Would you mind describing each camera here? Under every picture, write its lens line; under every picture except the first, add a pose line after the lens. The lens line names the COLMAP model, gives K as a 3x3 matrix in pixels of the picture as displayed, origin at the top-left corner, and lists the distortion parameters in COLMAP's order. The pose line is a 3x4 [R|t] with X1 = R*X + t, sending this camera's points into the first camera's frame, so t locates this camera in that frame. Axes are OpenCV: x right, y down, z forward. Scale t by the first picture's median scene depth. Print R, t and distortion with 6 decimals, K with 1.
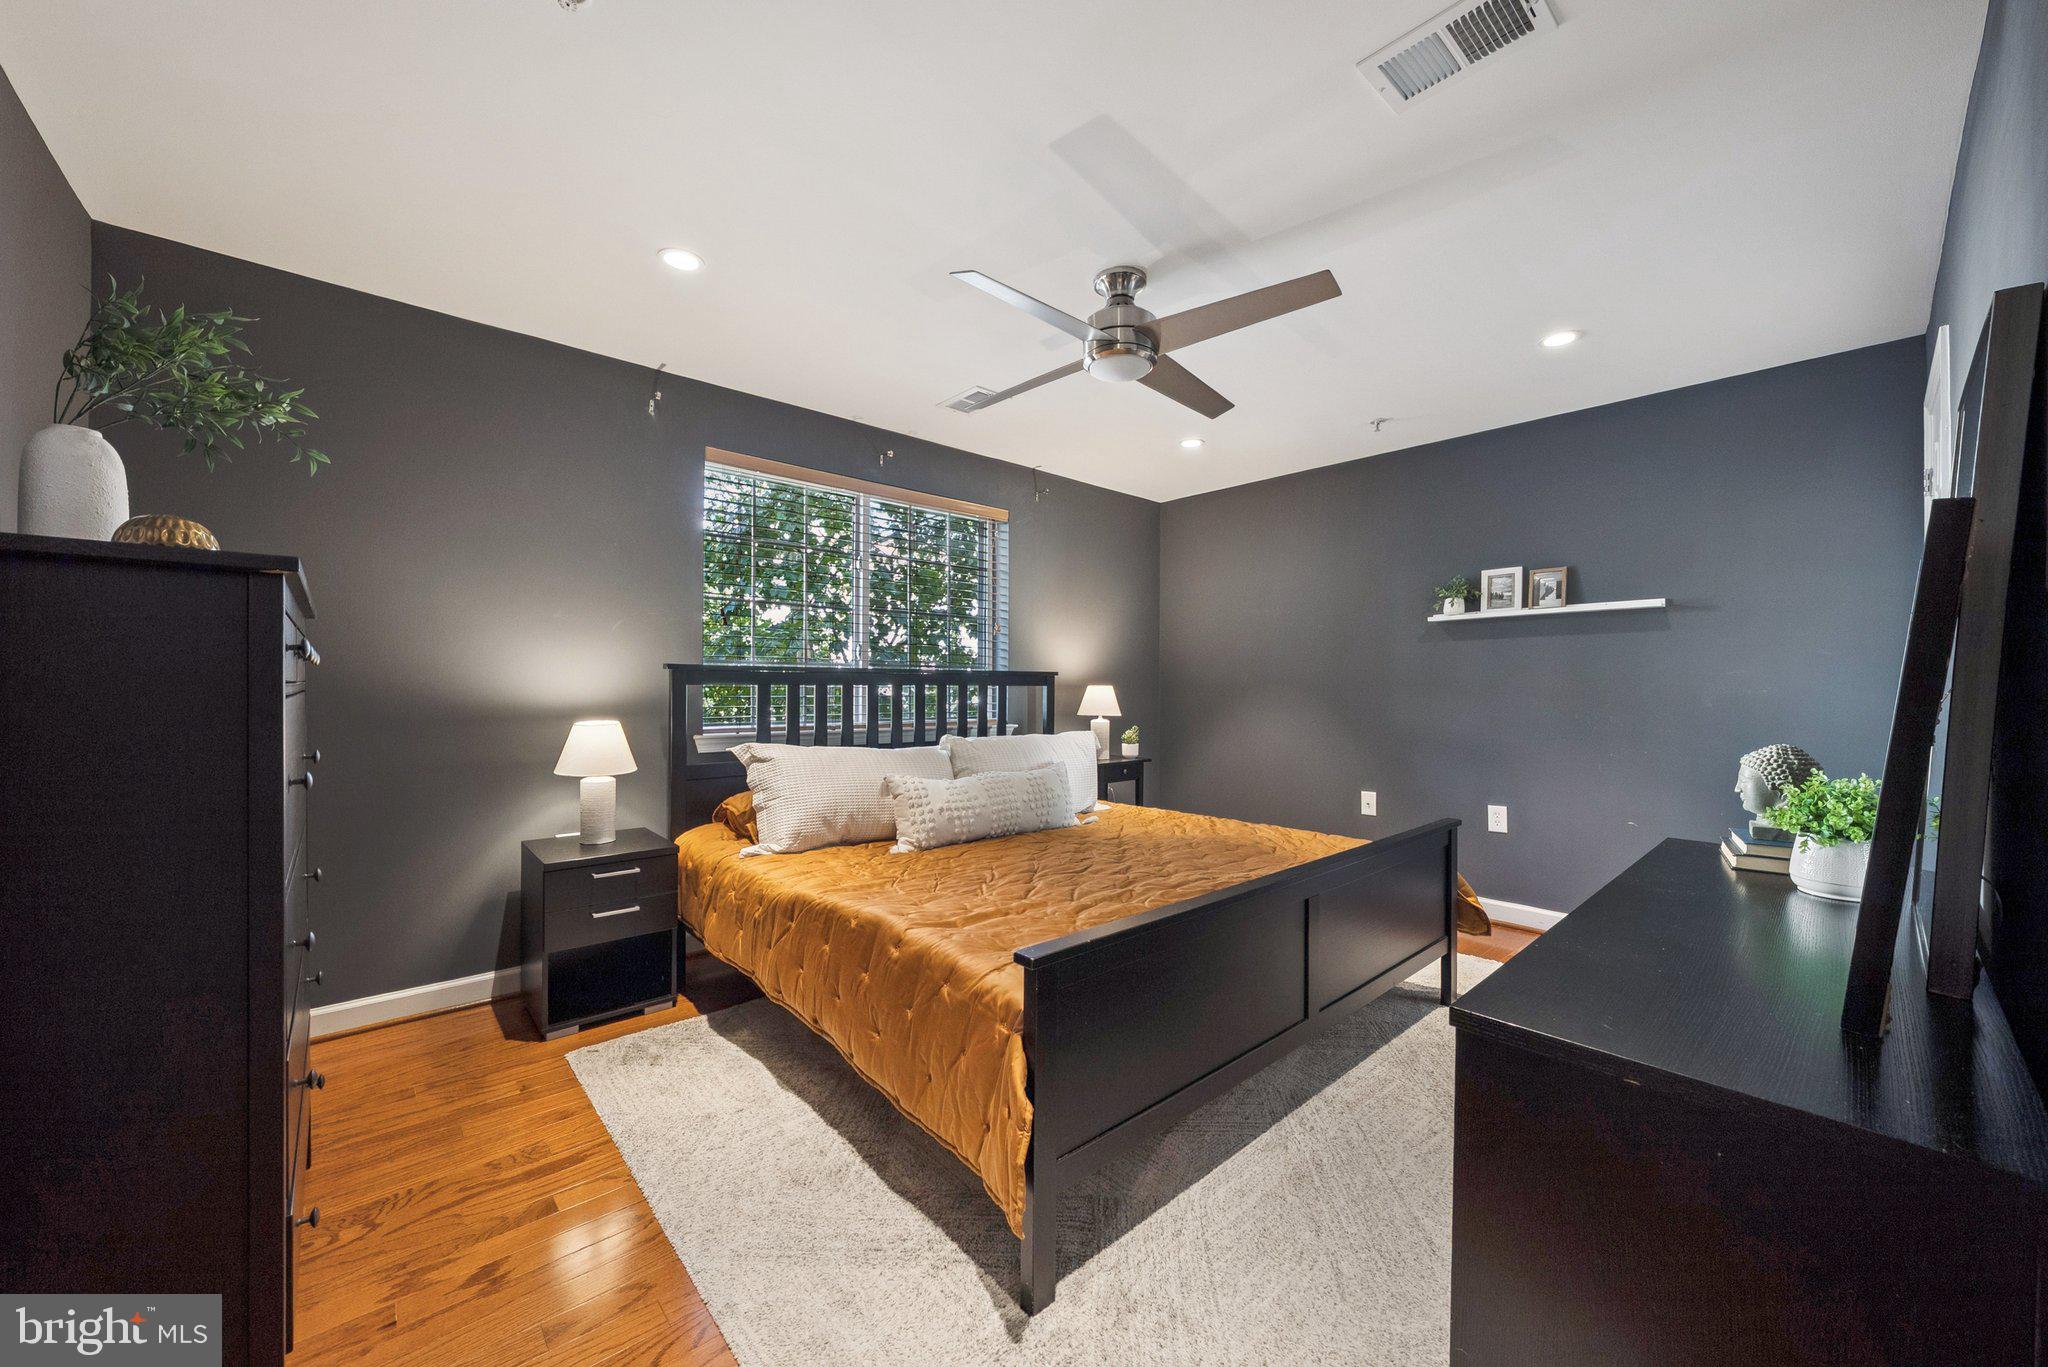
lens RADIAL K [[720.4, 0, 1015.2], [0, 720.4, 683.2], [0, 0, 1]] dist [-0.001112, -0.000171]
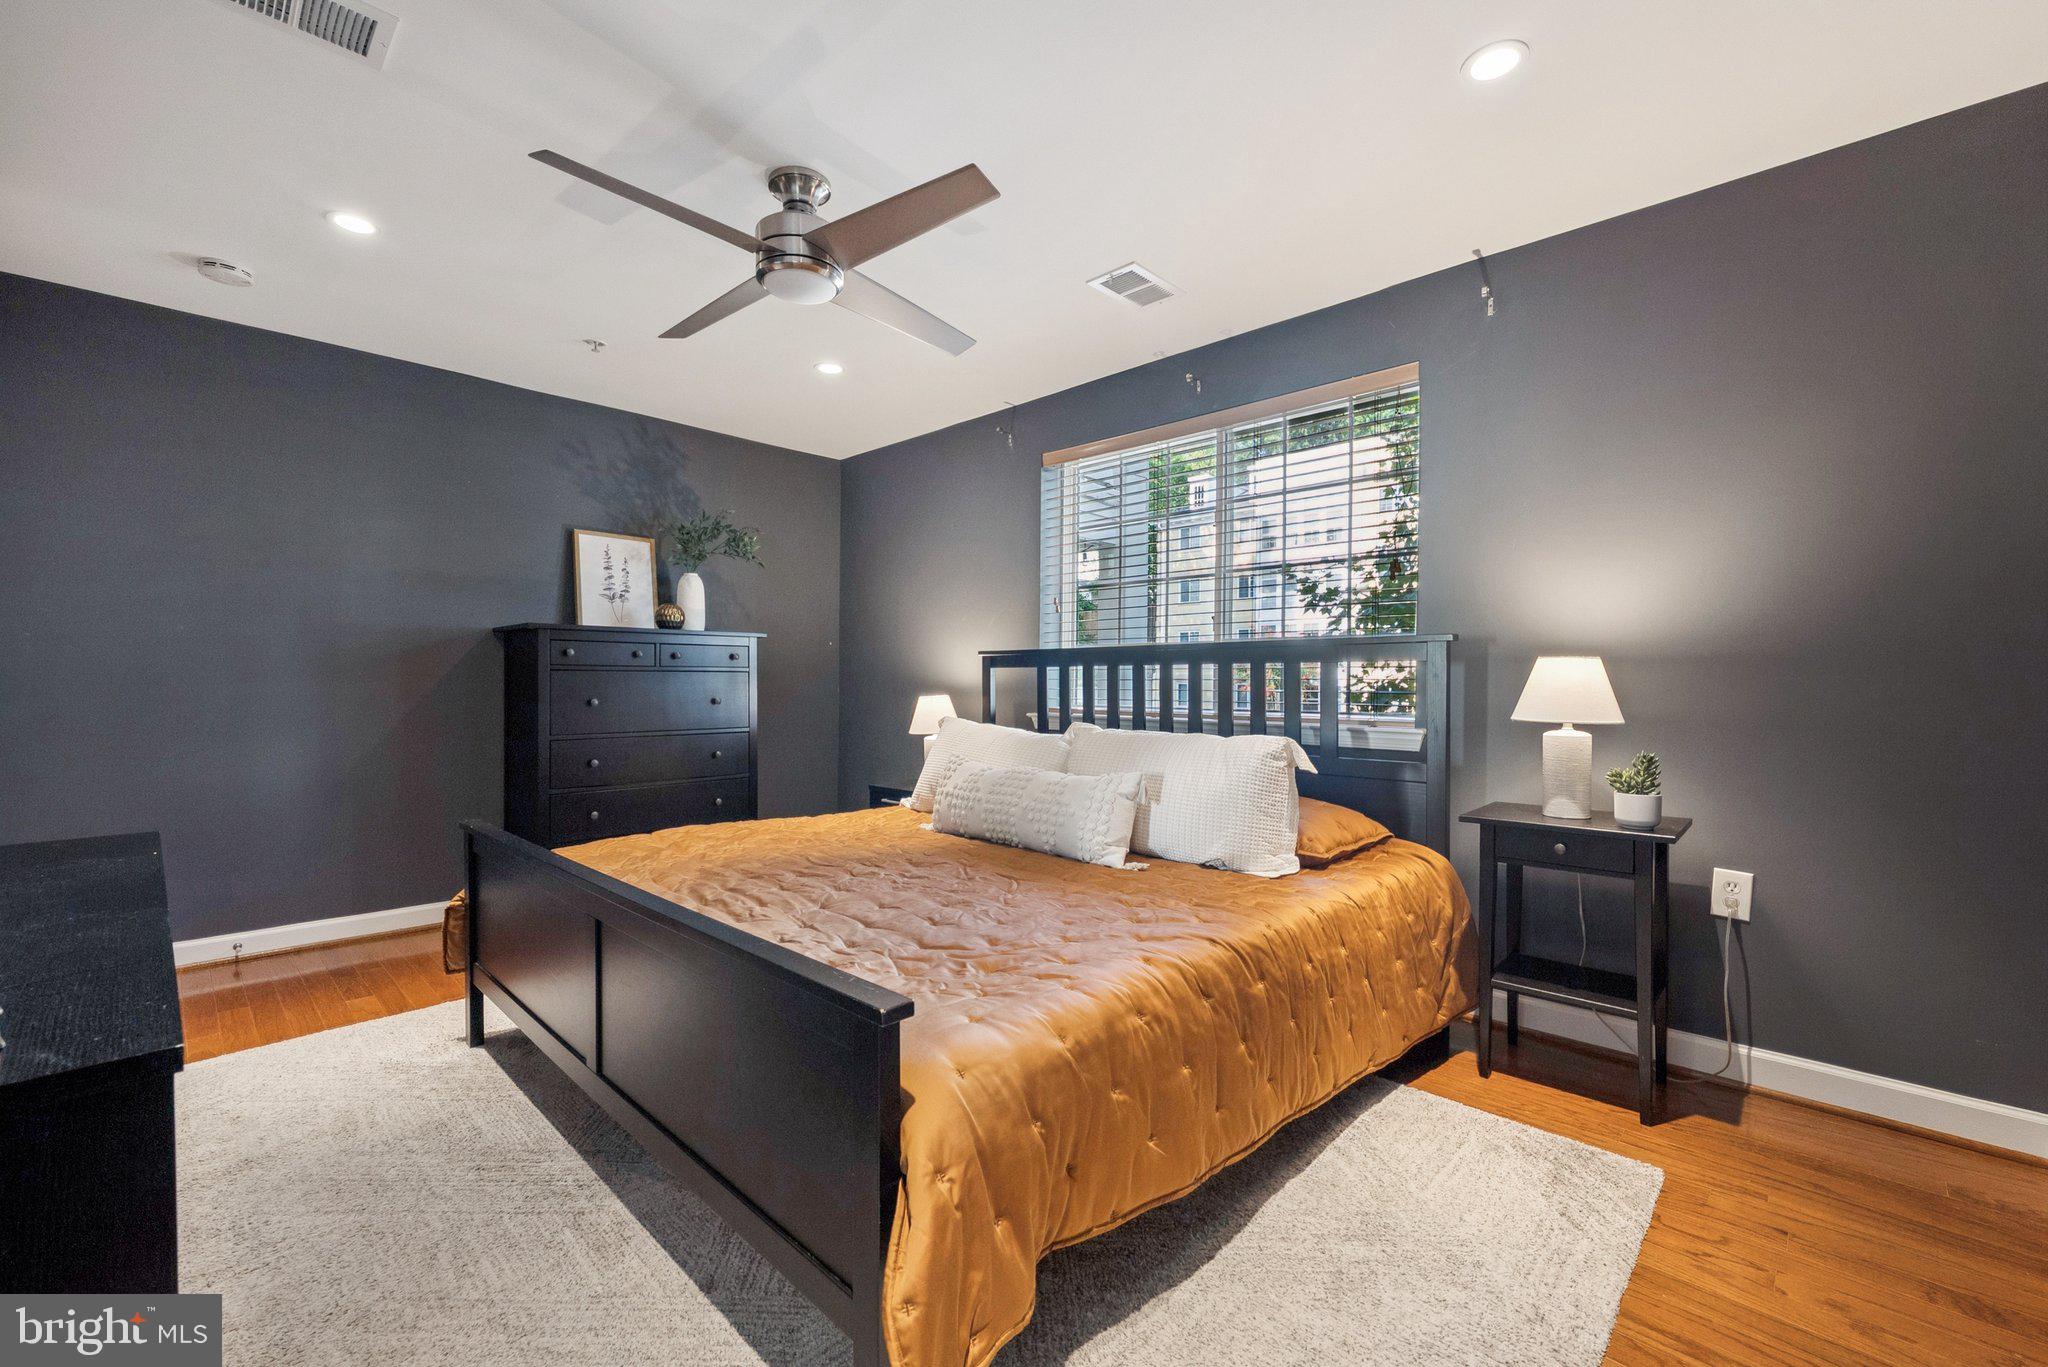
lens RADIAL K [[841.6, 0, 1015.0], [0, 841.6, 680.0], [0, 0, 1]] dist [-0.000751, -0.000188]
pose [[0.093120, 0.009223, -0.995612, 0.816964], [0.016881, 0.999799, 0.010841, 0.006982], [0.995512, -0.017816, 0.092946, 0.772797]]
